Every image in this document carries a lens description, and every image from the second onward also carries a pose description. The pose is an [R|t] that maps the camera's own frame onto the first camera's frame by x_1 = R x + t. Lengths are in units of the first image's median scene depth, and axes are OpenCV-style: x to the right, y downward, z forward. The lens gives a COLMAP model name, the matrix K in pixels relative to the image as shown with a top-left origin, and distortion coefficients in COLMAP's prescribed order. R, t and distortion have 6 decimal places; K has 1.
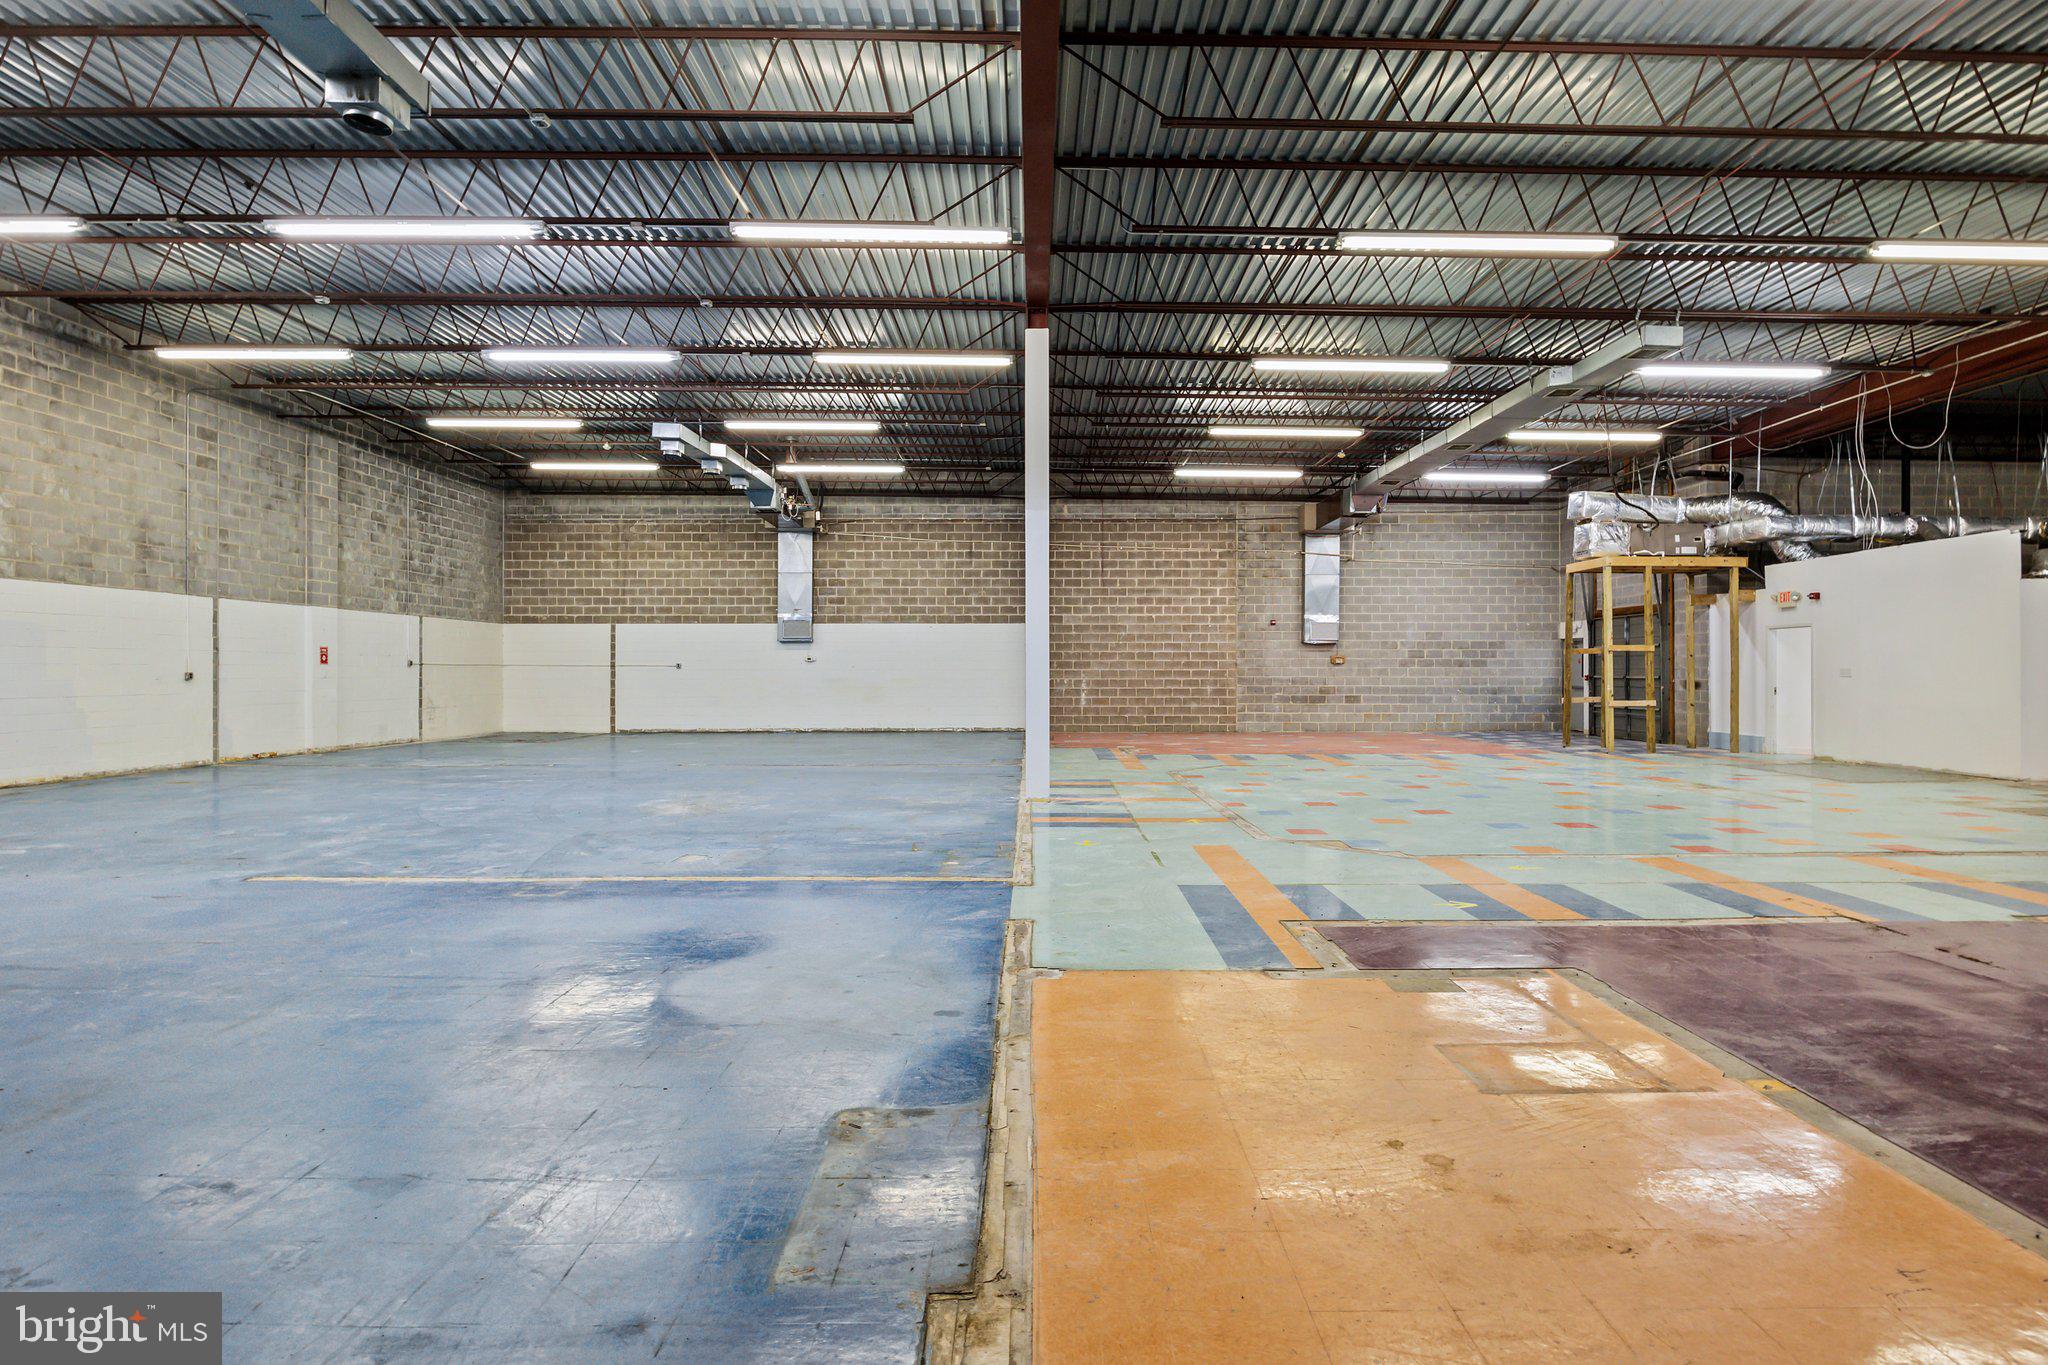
lens RADIAL K [[1041.1, 0, 1024.0], [0, 1041.1, 682.5], [0, 0, 1]] dist [-0.002810, -0.000923]
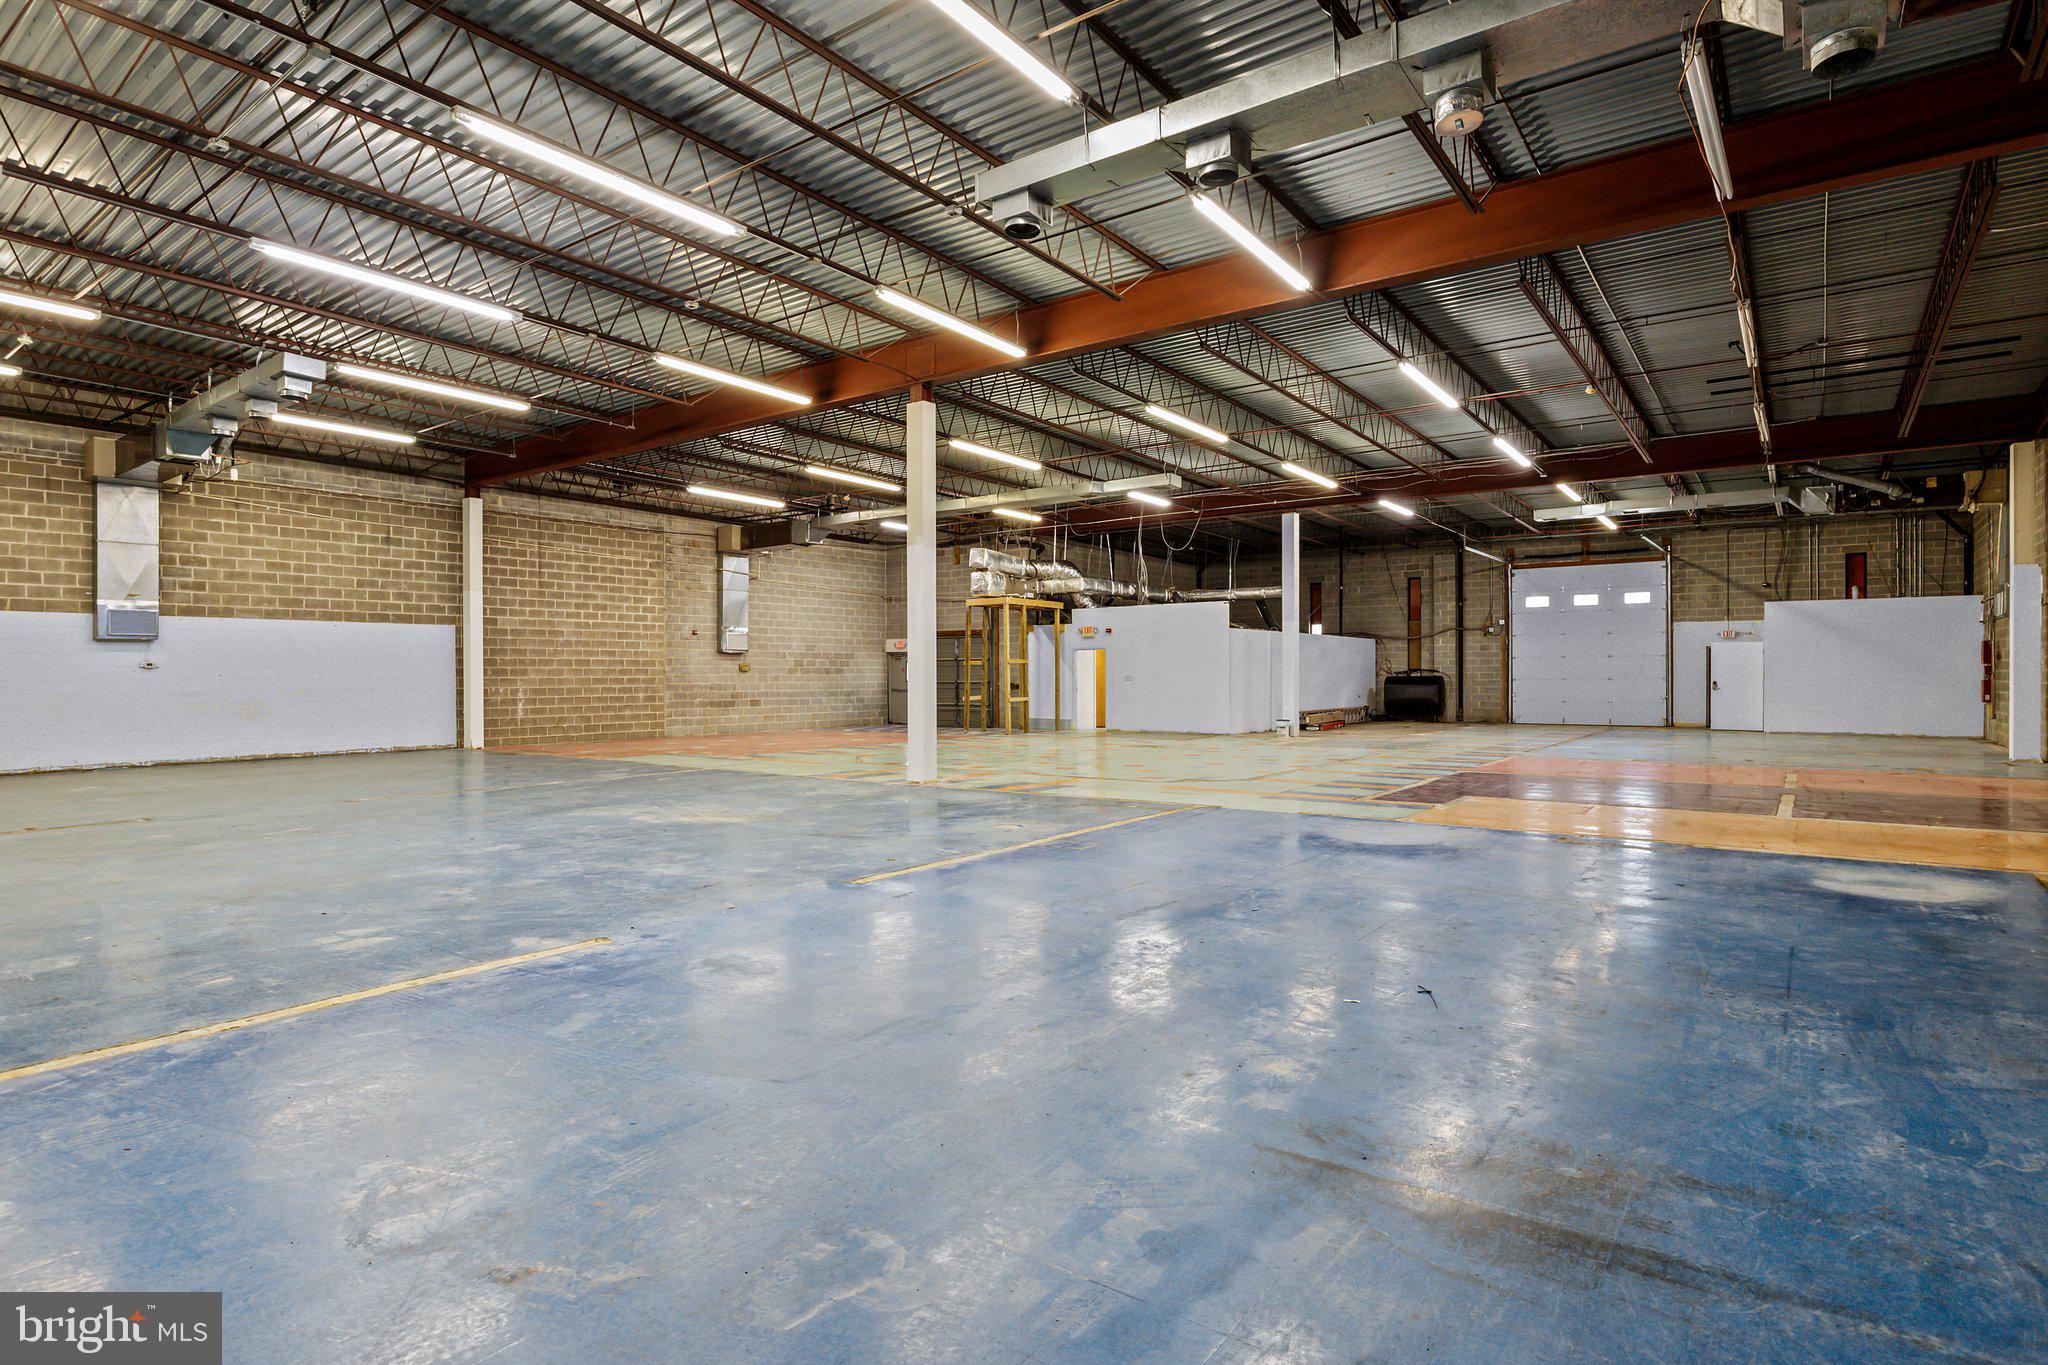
lens RADIAL K [[1070.9, 0, 1024.0], [0, 1070.9, 682.5], [0, 0, 1]] dist [-0.003682, -0.001183]
pose [[0.600146, -0.008032, 0.799850, -0.433302], [0.009882, 0.999948, 0.002626, -0.006018], [-0.799830, 0.006328, 0.600194, 0.075064]]
